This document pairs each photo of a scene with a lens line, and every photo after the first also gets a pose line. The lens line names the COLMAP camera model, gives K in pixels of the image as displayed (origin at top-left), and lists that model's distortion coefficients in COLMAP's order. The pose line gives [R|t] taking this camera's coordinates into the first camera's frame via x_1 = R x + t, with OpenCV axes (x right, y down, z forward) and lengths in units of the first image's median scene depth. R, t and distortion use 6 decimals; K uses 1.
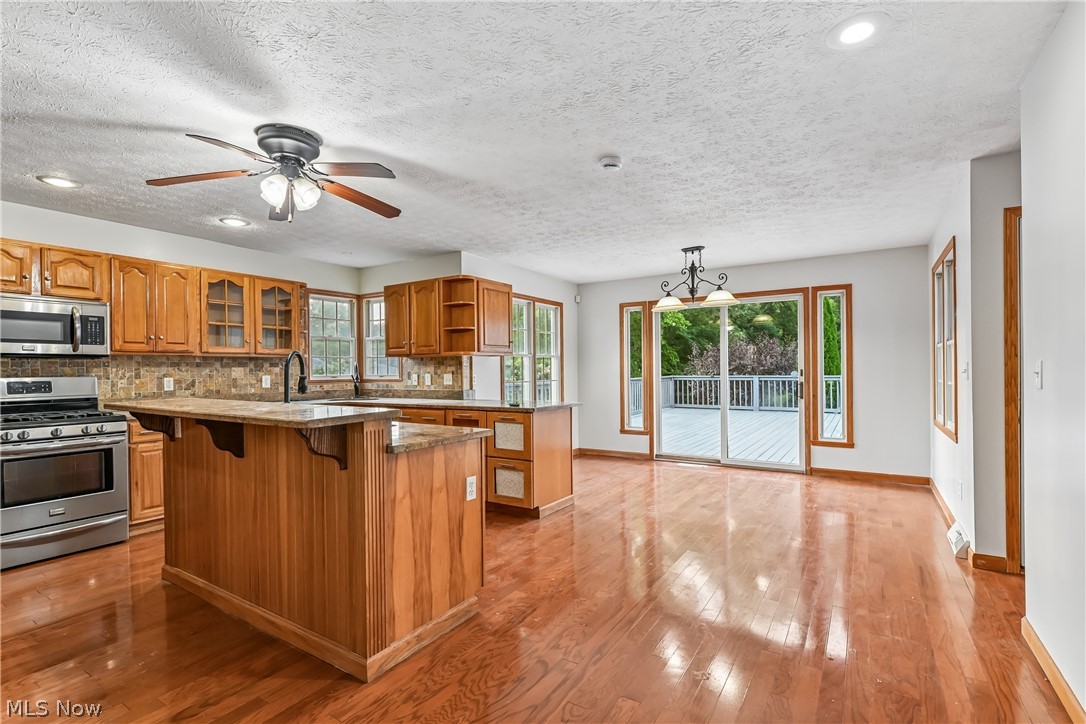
lens RADIAL K [[503.2, 0, 542.0], [0, 503.2, 370.1], [0, 0, 1]] dist [0.000763, -0.000982]
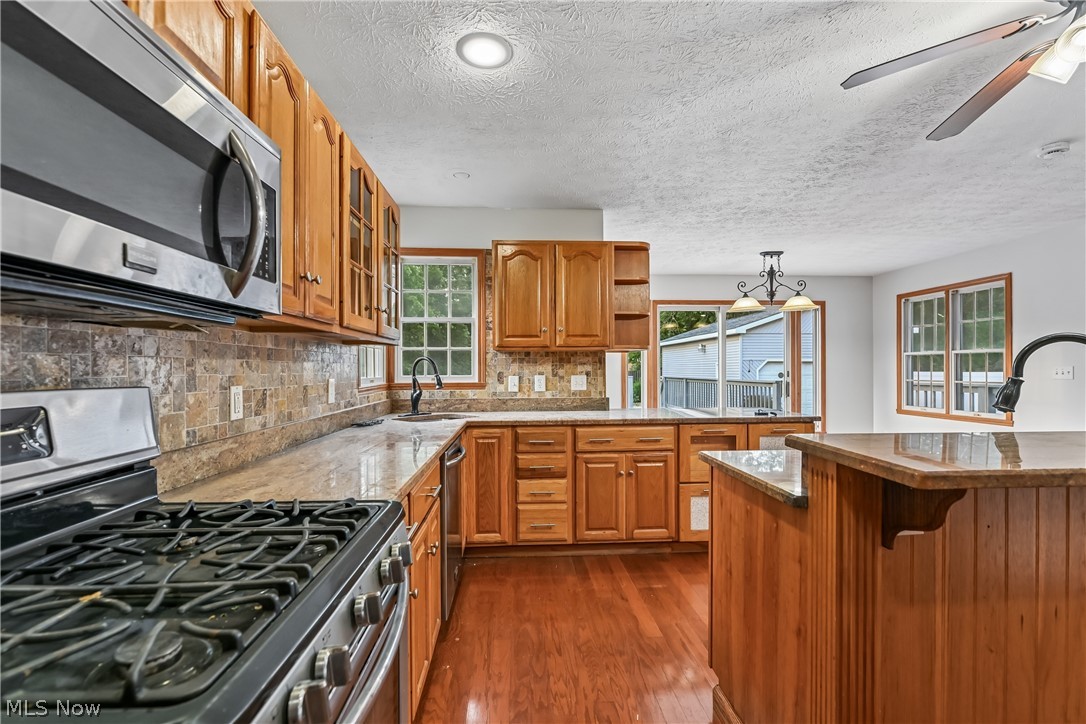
lens RADIAL K [[484.5, 0, 544.8], [0, 484.5, 370.6], [0, 0, 1]] dist [-0.001045, -0.000163]
pose [[0.807875, 0.005040, 0.589332, -0.657024], [-0.004755, 0.999987, -0.002033, 0.002389], [-0.589334, -0.001160, 0.807889, 0.477829]]
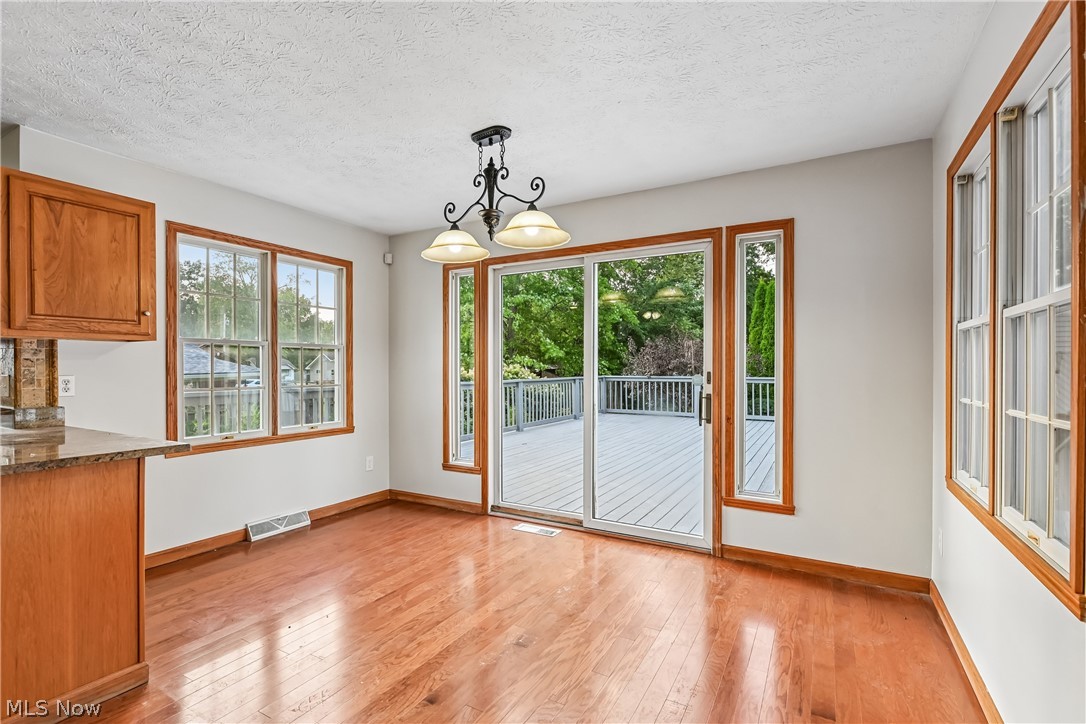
lens RADIAL K [[499.0, 0, 539.5], [0, 499.0, 368.7], [0, 0, 1]] dist [-0.001099, -0.001270]
pose [[0.998544, 0.009437, 0.053105, 0.325664], [-0.009578, 0.999951, 0.002398, -0.004922], [-0.053080, -0.002903, 0.998586, 0.492395]]
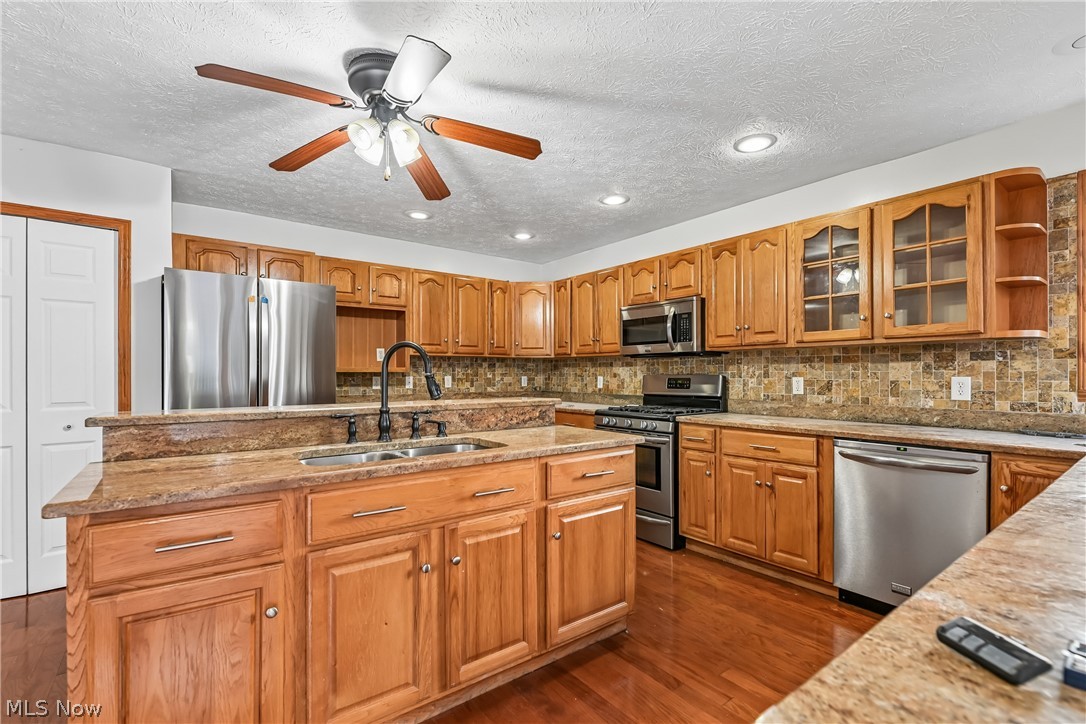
lens RADIAL K [[489.6, 0, 547.7], [0, 489.6, 374.3], [0, 0, 1]] dist [-0.001182, -0.000545]
pose [[-0.338735, 0.008969, -0.940839, 0.074465], [0.002681, 0.999960, 0.008568, 0.002773], [0.940878, 0.000380, -0.338745, 0.762968]]
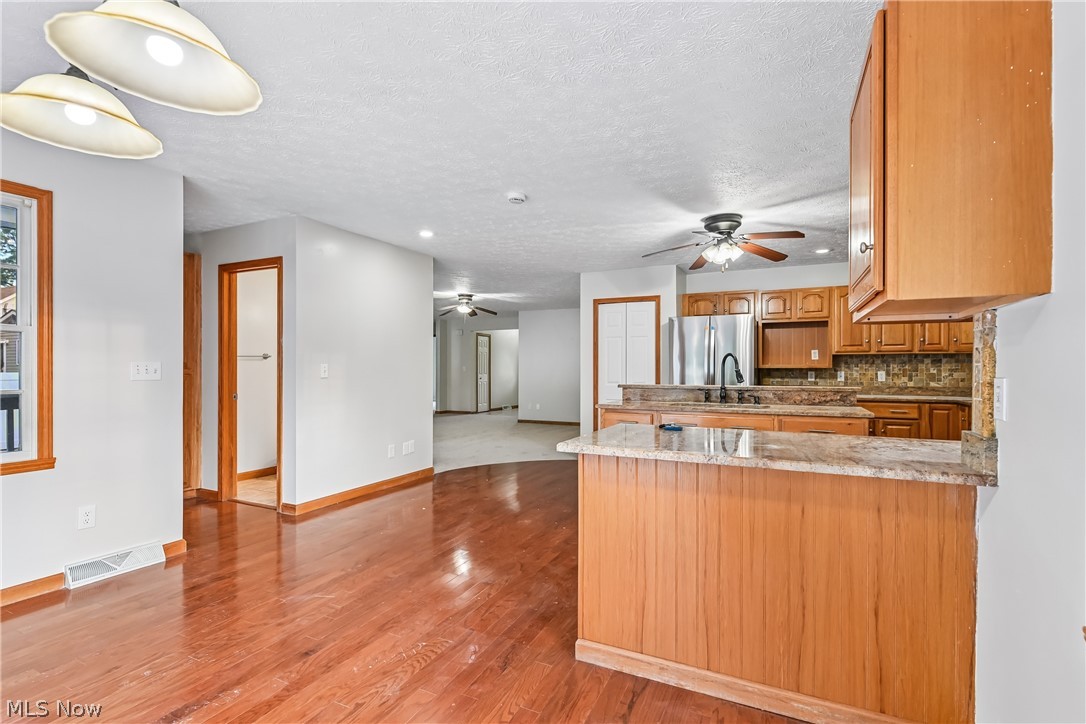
lens RADIAL K [[503.2, 0, 542.0], [0, 503.2, 370.1], [0, 0, 1]] dist [0.000763, -0.000982]
pose [[-0.992323, 0.007936, -0.123421, 0.134472], [0.007508, 0.999964, 0.003938, 0.001000], [0.123448, 0.002981, -0.992347, 1.273678]]
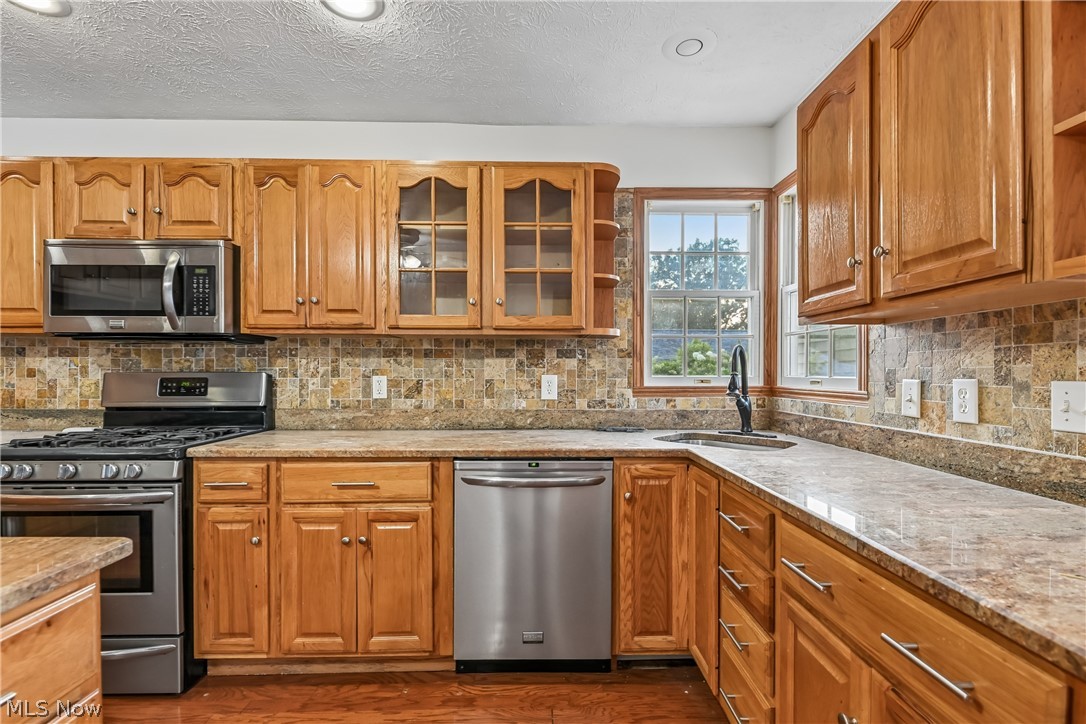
lens RADIAL K [[489.6, 0, 547.7], [0, 489.6, 374.3], [0, 0, 1]] dist [-0.001182, -0.000545]
pose [[0.562071, 0.015628, -0.826942, -0.147252], [-0.007896, 0.999877, 0.013529, 0.003647], [0.827051, -0.001074, 0.562125, 0.720923]]
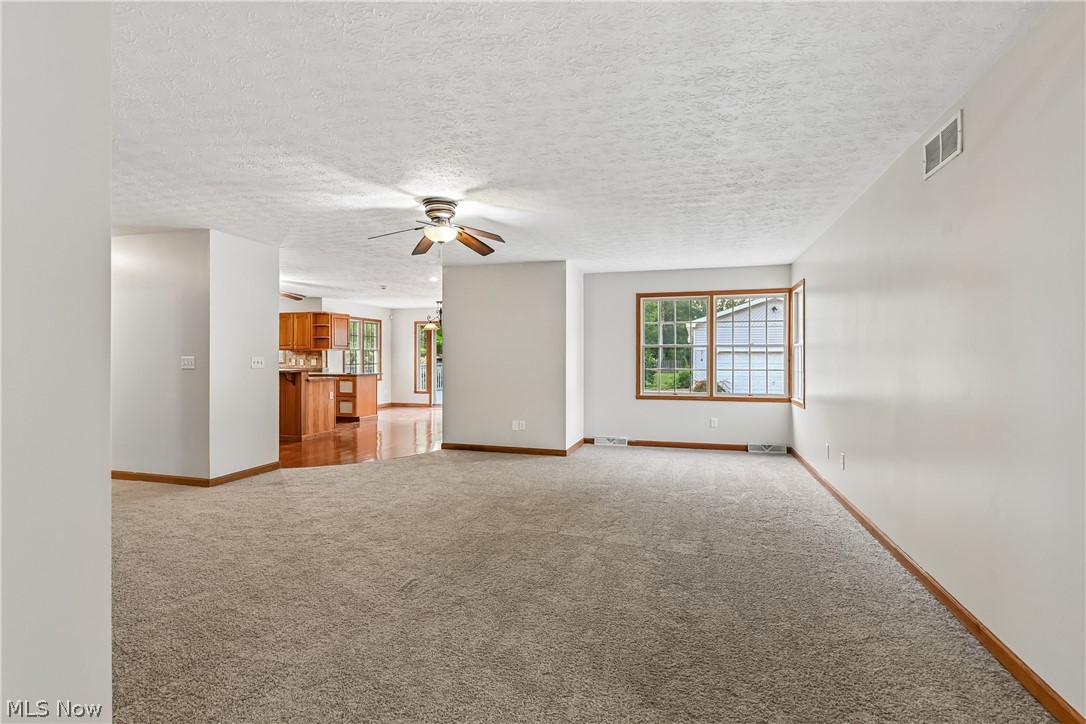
lens RADIAL K [[502.8, 0, 550.0], [0, 502.8, 358.5], [0, 0, 1]] dist [0.001721, -0.000203]
pose [[0.954617, 0.010356, 0.297657, 0.110832], [-0.011185, 0.999937, 0.001082, -0.008663], [-0.297627, -0.004362, 0.954672, -1.168989]]
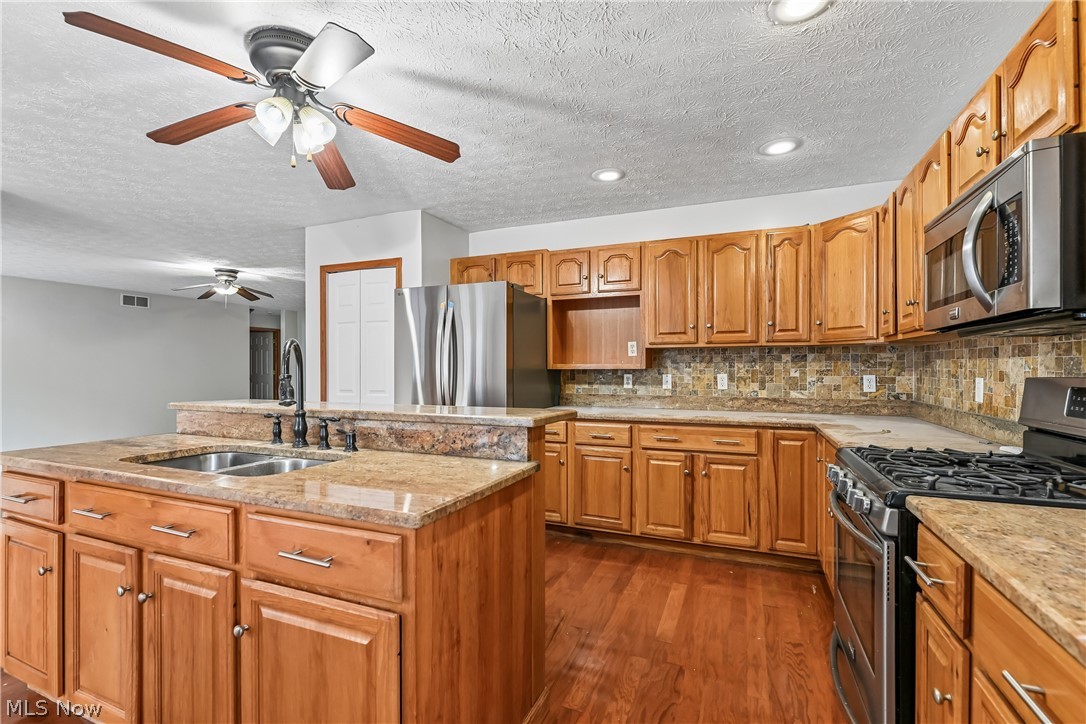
lens RADIAL K [[484.5, 0, 544.8], [0, 484.5, 370.6], [0, 0, 1]] dist [-0.001045, -0.000163]
pose [[-0.984168, 0.010570, -0.176920, -0.374599], [0.009365, 0.999927, 0.007647, 0.001305], [0.176988, 0.005869, -0.984196, 0.899706]]
